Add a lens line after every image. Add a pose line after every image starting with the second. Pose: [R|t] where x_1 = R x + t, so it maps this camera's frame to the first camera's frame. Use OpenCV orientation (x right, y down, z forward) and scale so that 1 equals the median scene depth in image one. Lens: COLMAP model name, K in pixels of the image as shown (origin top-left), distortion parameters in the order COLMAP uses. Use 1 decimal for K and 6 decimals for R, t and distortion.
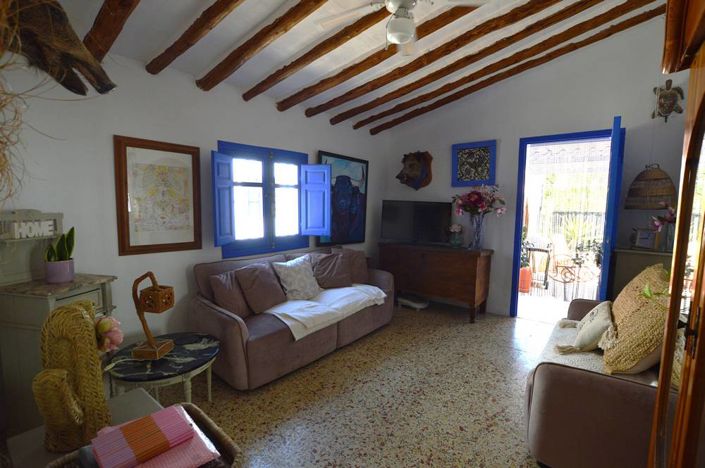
lens RADIAL K [[321.3, 0, 353.8], [0, 321.3, 238.6], [0, 0, 1]] dist [-0.021079, 0.000511]
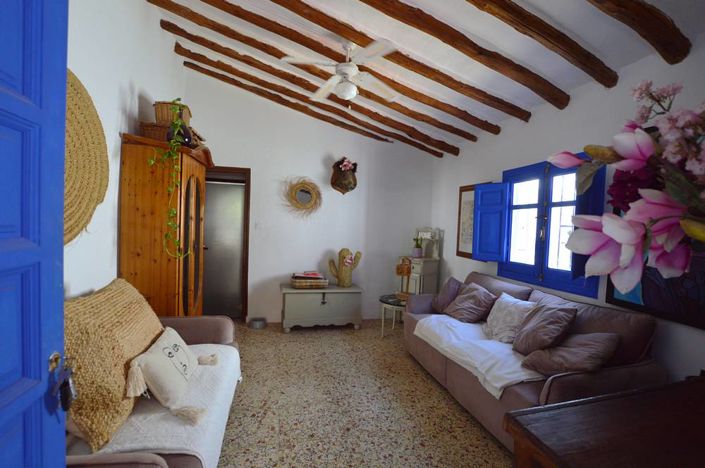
lens RADIAL K [[321.3, 0, 354.2], [0, 321.3, 231.3], [0, 0, 1]] dist [-0.021079, 0.000511]
pose [[-0.598450, -0.014707, -0.801025, 0.811631], [-0.128511, 0.988647, 0.077859, -0.114486], [0.790786, 0.149535, -0.593546, 1.282609]]
